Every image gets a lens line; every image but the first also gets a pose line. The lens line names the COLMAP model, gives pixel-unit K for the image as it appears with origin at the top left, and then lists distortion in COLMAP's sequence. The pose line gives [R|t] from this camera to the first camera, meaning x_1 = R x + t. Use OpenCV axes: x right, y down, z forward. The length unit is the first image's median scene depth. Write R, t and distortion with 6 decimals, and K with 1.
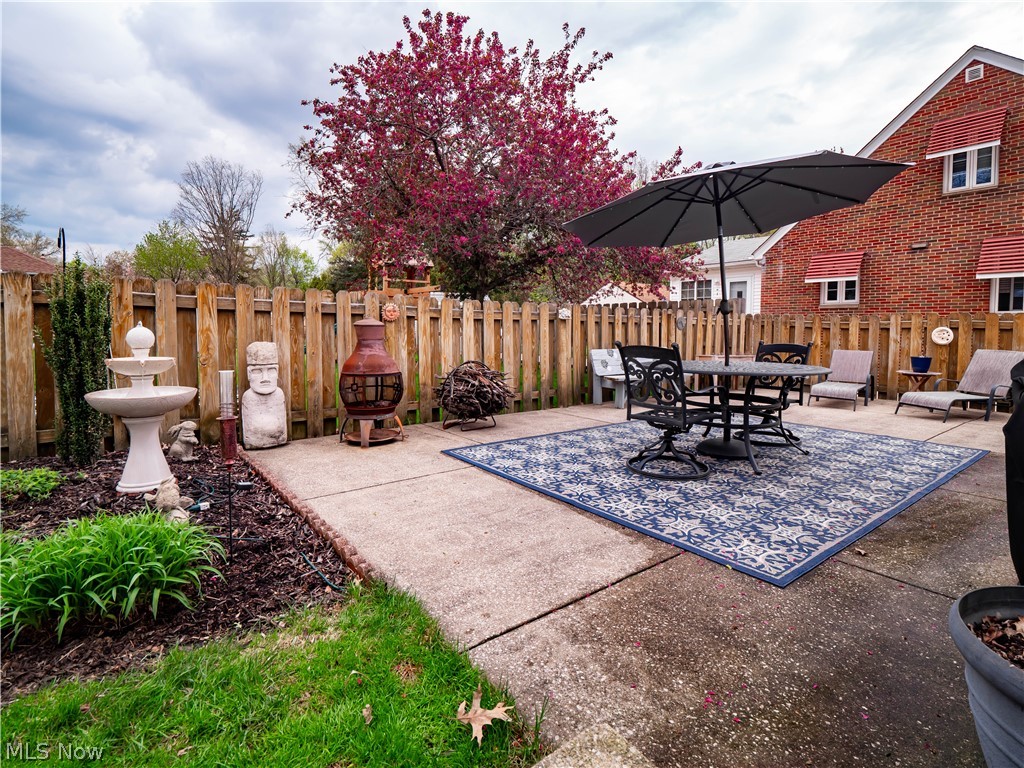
lens RADIAL K [[503.1, 0, 516.2], [0, 503.1, 369.5], [0, 0, 1]] dist [-0.013180, 0.000150]
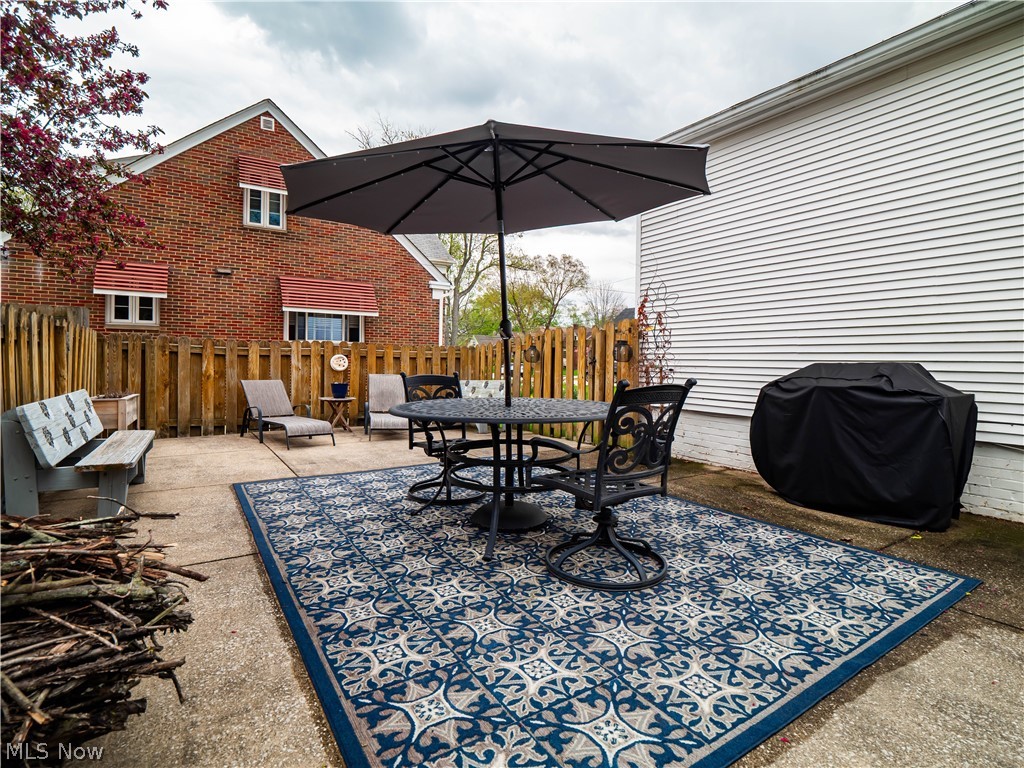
lens RADIAL K [[503.1, 0, 516.2], [0, 503.1, 369.5], [0, 0, 1]] dist [-0.013180, 0.000150]
pose [[0.082830, -0.022128, 0.996318, -0.189207], [0.072041, 0.997271, 0.016160, -0.042523], [-0.993956, 0.070437, 0.084198, 0.522032]]
